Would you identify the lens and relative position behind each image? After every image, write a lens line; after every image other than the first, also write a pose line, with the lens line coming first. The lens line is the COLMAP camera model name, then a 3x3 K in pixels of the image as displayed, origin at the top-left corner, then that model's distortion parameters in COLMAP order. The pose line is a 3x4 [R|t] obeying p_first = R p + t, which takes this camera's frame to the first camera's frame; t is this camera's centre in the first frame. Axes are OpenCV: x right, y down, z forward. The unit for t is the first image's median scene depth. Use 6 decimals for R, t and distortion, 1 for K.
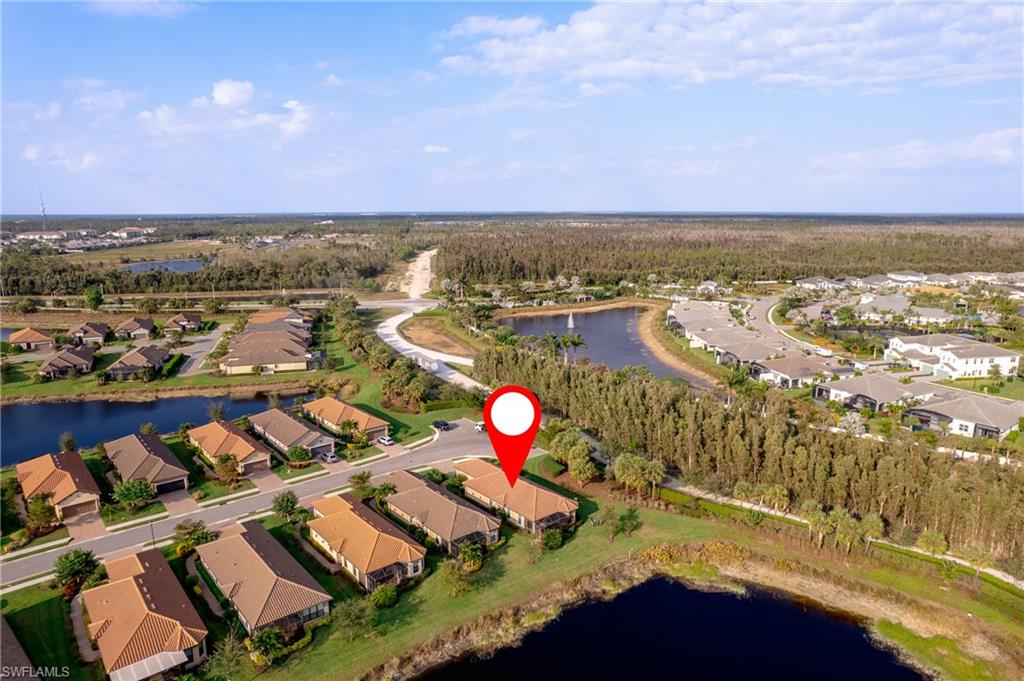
lens RADIAL K [[633.0, 0, 512.0], [0, 633.0, 340.5], [0, 0, 1]] dist [-0.005596, -0.002399]
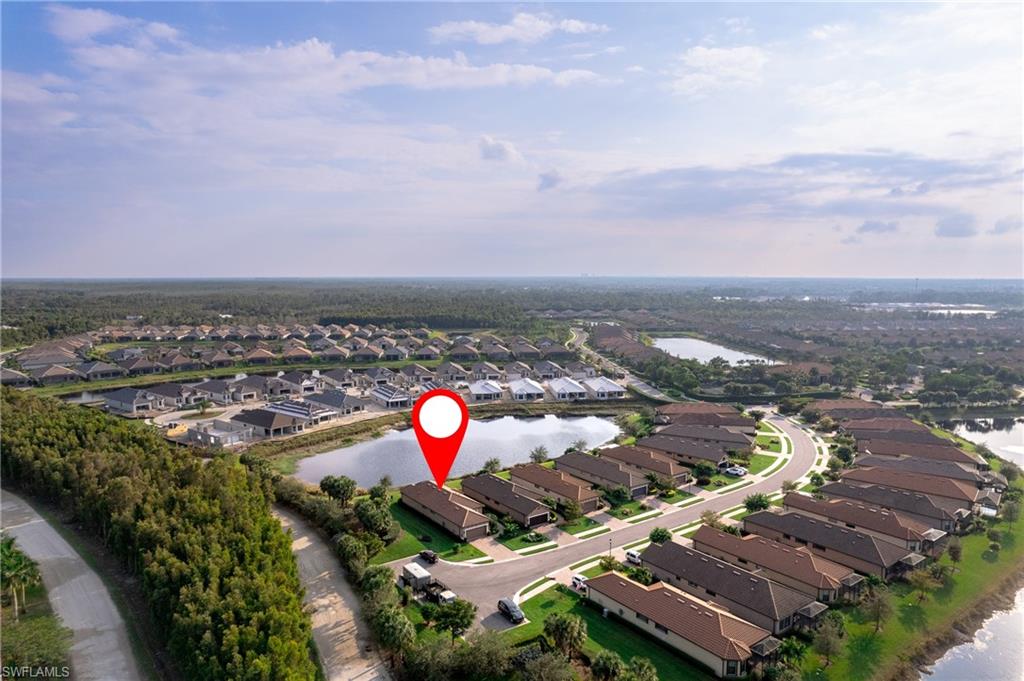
lens RADIAL K [[633.0, 0, 512.0], [0, 633.0, 340.5], [0, 0, 1]] dist [-0.005596, -0.002399]
pose [[-0.997145, 0.007196, 0.075165, -0.215680], [0.027707, 0.960884, 0.275561, -0.374804], [-0.070242, 0.276857, -0.958340, 2.019644]]
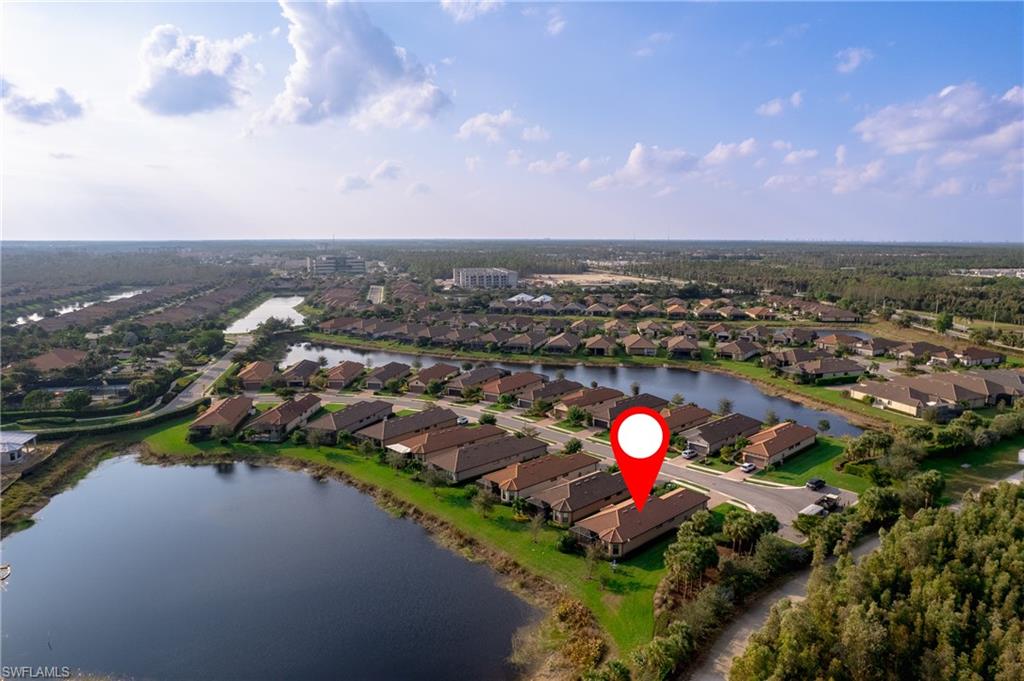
lens RADIAL K [[633.0, 0, 512.0], [0, 633.0, 340.5], [0, 0, 1]] dist [-0.005596, -0.002399]
pose [[0.054614, 0.144967, -0.987928, 0.913144], [-0.190549, 0.972735, 0.132204, -0.118490], [0.980157, 0.181028, 0.080749, 0.661841]]
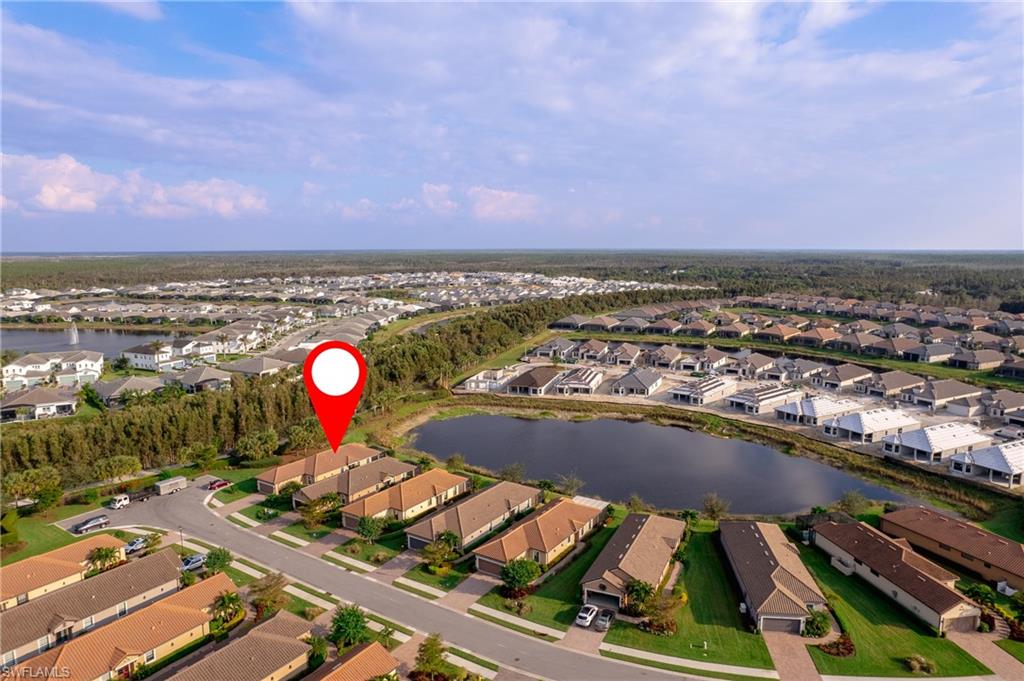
lens RADIAL K [[633.0, 0, 512.0], [0, 633.0, 340.5], [0, 0, 1]] dist [-0.005596, -0.002399]
pose [[-0.296669, -0.122889, 0.947041, -1.245082], [0.179739, 0.966778, 0.181755, -0.157123], [-0.937913, 0.224141, -0.264725, 0.921300]]
